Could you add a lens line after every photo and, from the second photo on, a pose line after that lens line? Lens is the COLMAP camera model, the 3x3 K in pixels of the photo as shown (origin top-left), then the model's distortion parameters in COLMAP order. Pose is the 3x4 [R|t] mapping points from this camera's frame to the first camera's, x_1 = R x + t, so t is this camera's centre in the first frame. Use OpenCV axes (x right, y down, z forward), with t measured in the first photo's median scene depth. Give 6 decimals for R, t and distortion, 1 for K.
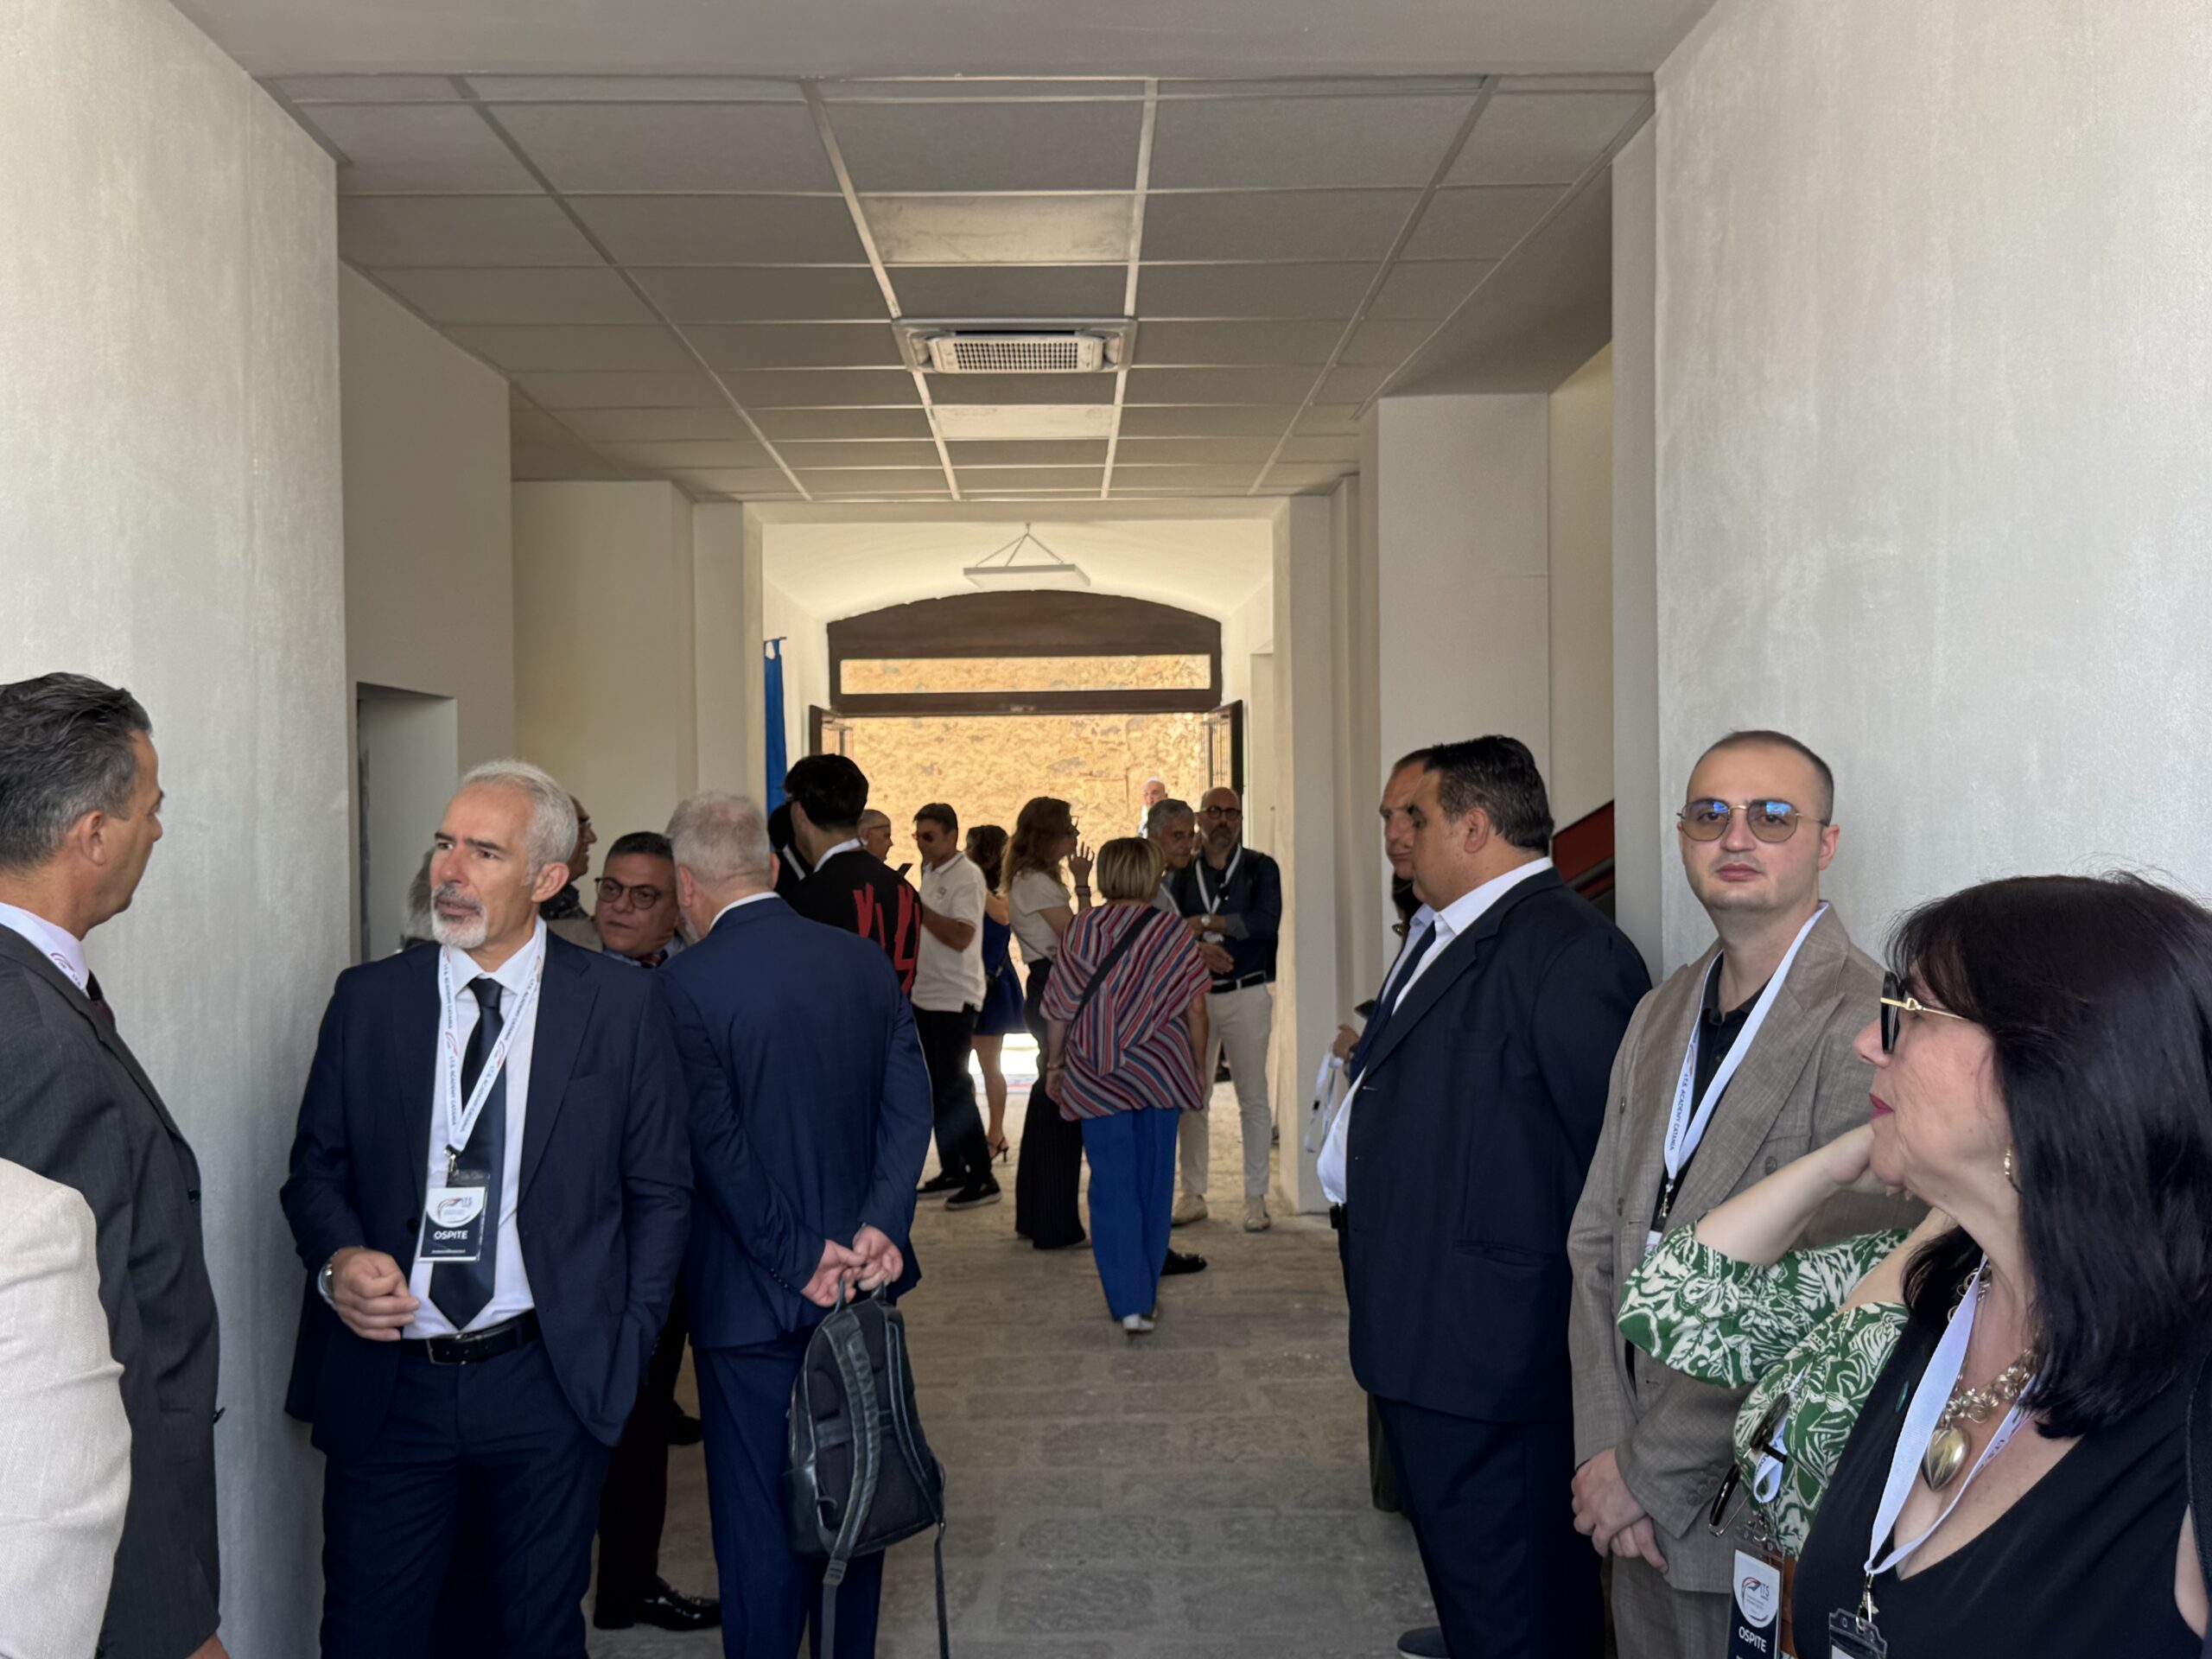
lens RADIAL K [[2465.3, 0, 1105.5], [0, 2465.3, 842.8], [0, 0, 1]] dist [0.323341, 0.000000]
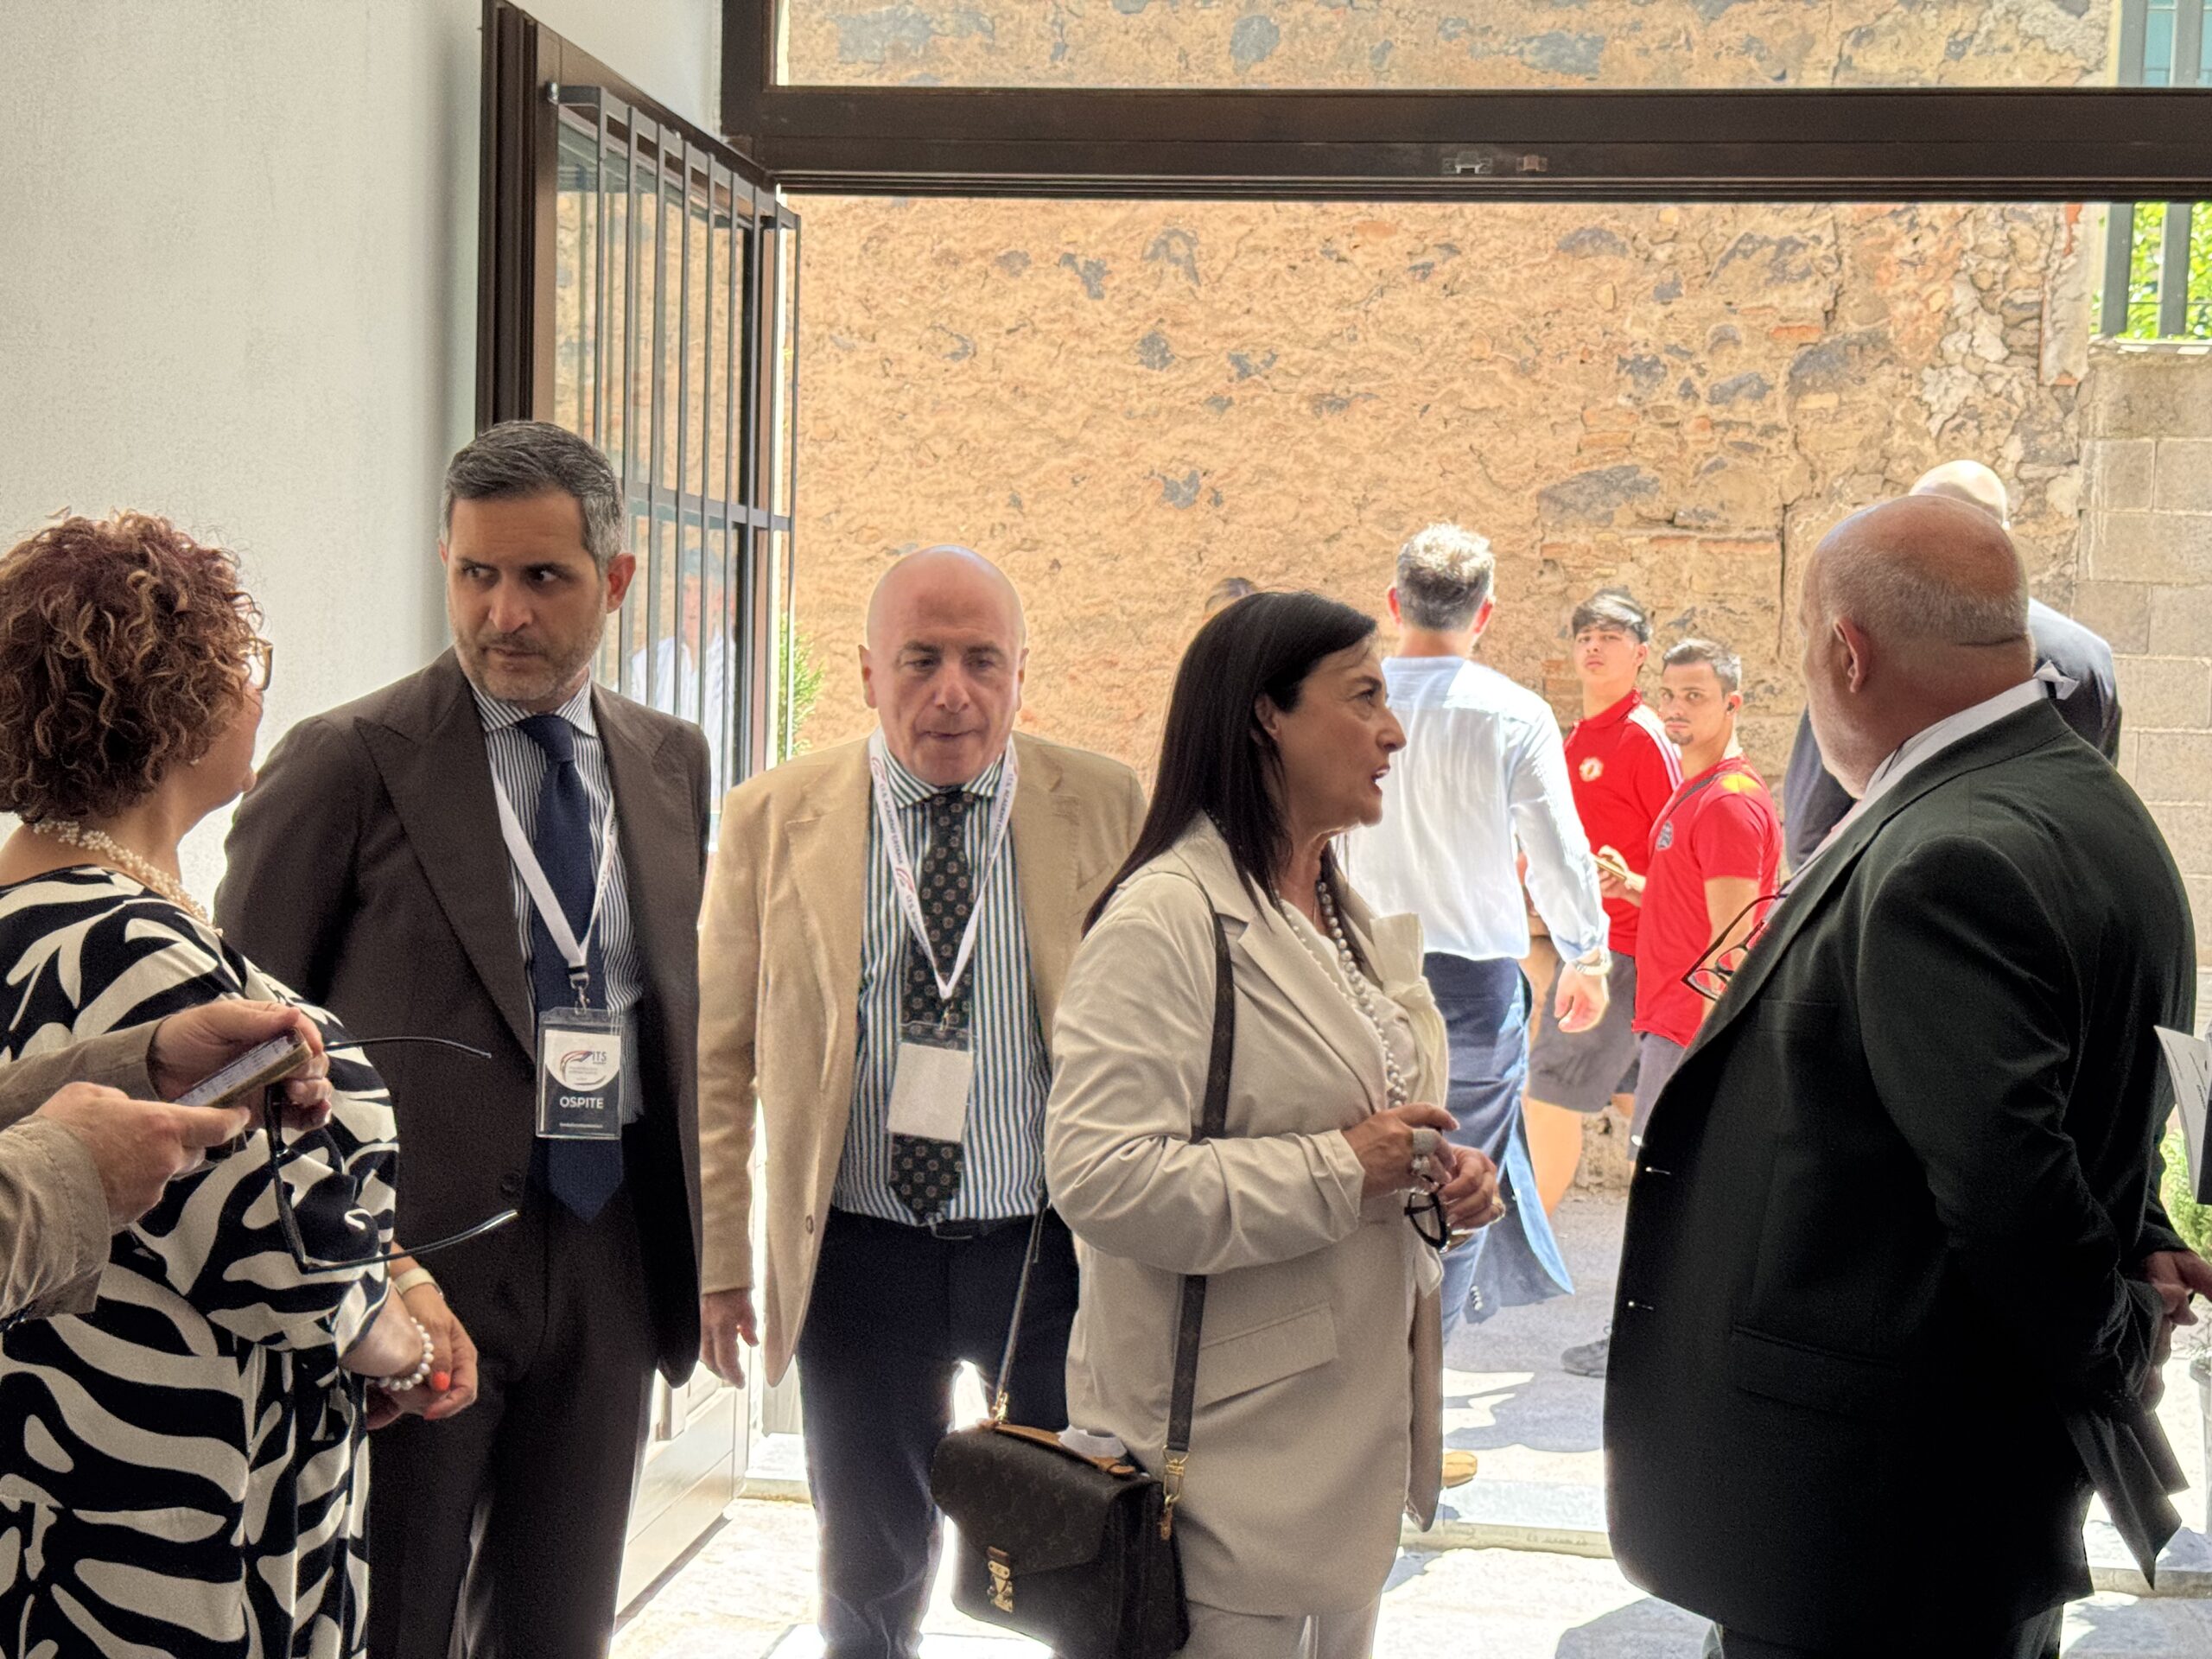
lens RADIAL K [[3502.4, 0, 1107.2], [0, 3502.4, 845.8], [0, 0, 1]] dist [0.272023, 0.000000]
pose [[0.988957, 0.050017, -0.139506, -0.012434], [-0.045702, 0.998378, 0.033965, 0.002952], [0.140978, -0.027214, 0.989639, 0.521354]]
